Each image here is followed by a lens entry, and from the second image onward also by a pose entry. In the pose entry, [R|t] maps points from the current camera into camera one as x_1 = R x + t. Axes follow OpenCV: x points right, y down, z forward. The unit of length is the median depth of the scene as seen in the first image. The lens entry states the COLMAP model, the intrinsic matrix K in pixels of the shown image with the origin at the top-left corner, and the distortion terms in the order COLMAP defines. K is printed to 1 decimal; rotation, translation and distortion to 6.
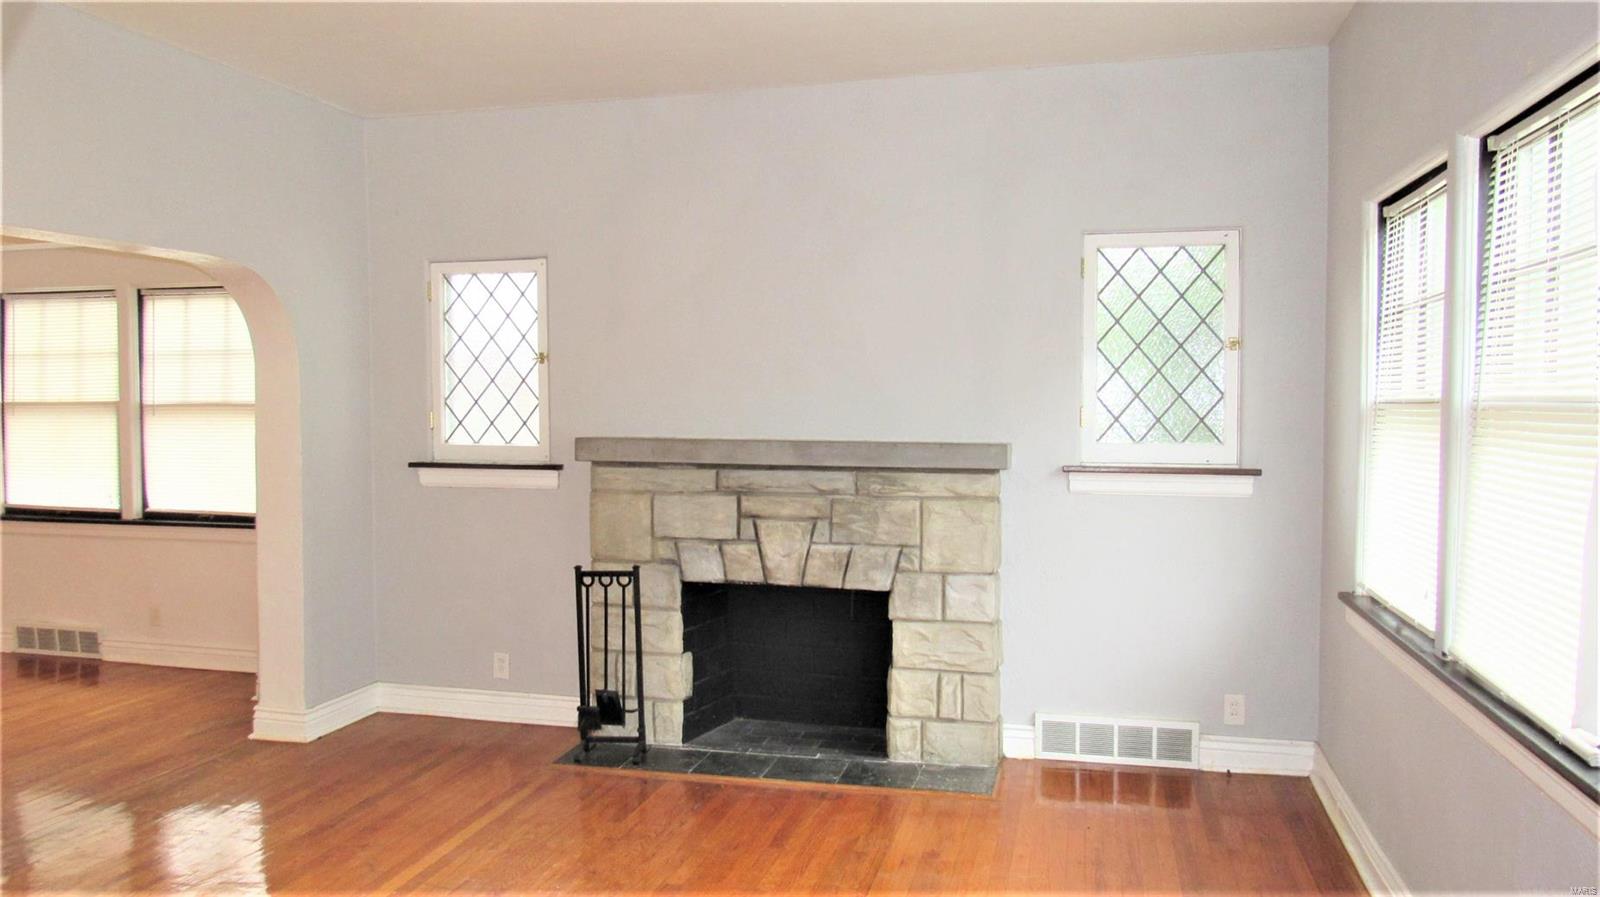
lens RADIAL K [[1162.4, 0, 800.0], [0, 1162.4, 448.5], [0, 0, 1]] dist [-0.010545, 0.000664]
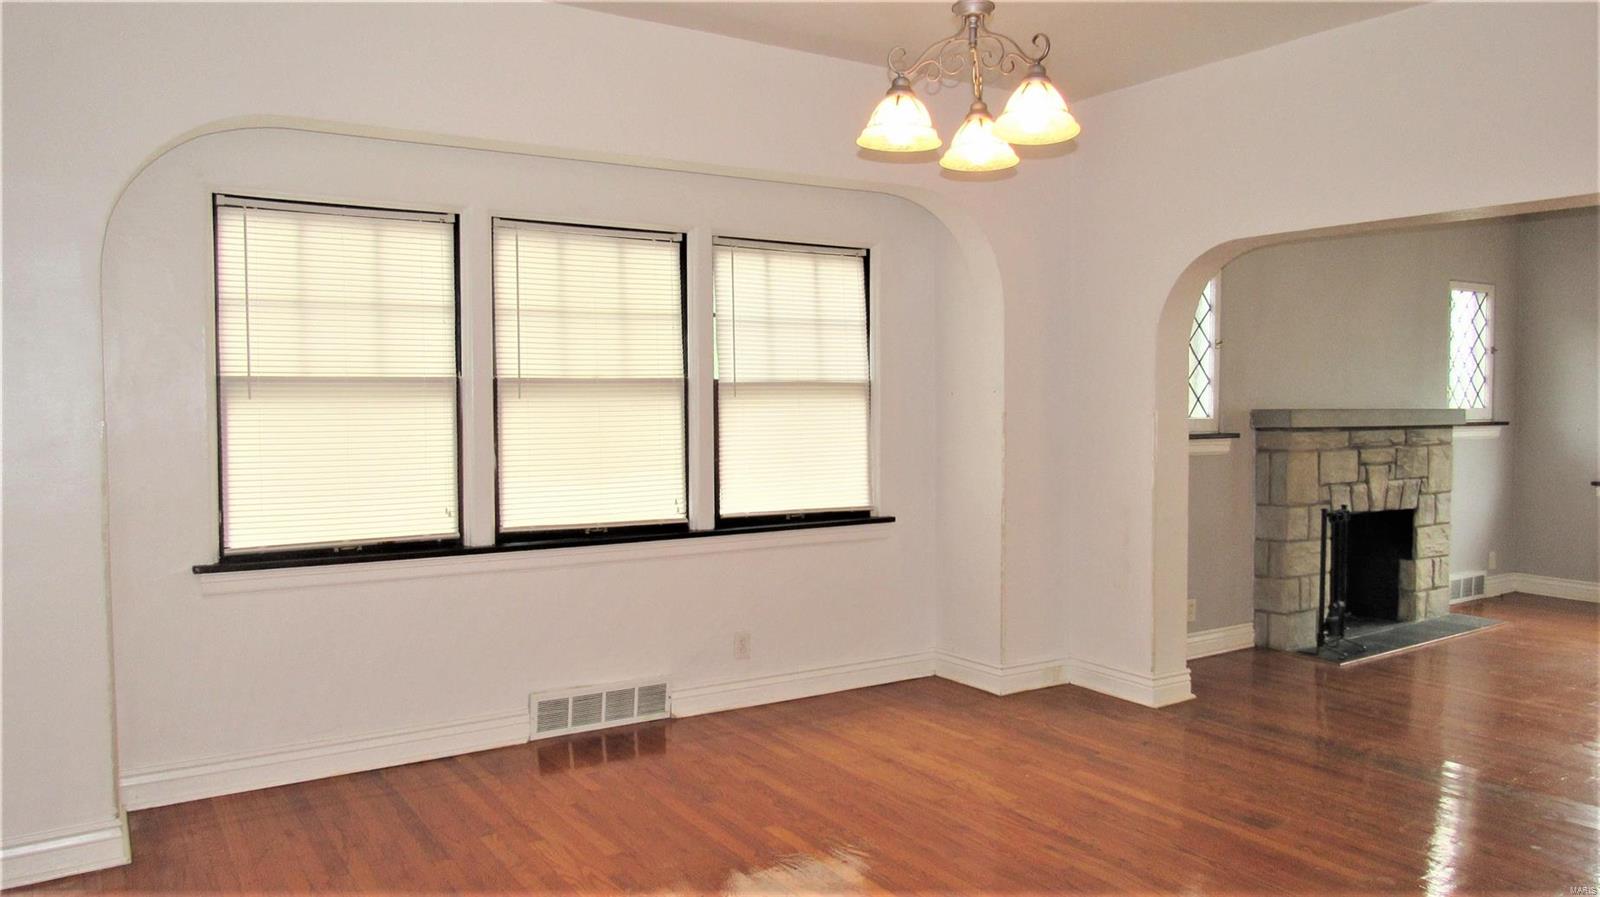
lens RADIAL K [[1196.3, 0, 826.3], [0, 1196.3, 449.7], [0, 0, 1]] dist [0.005078, 0.001754]
pose [[0.645945, -0.035730, 0.762547, -1.523361], [0.032877, 0.999279, 0.018973, -0.007189], [-0.762675, 0.012815, 0.646655, 0.551475]]
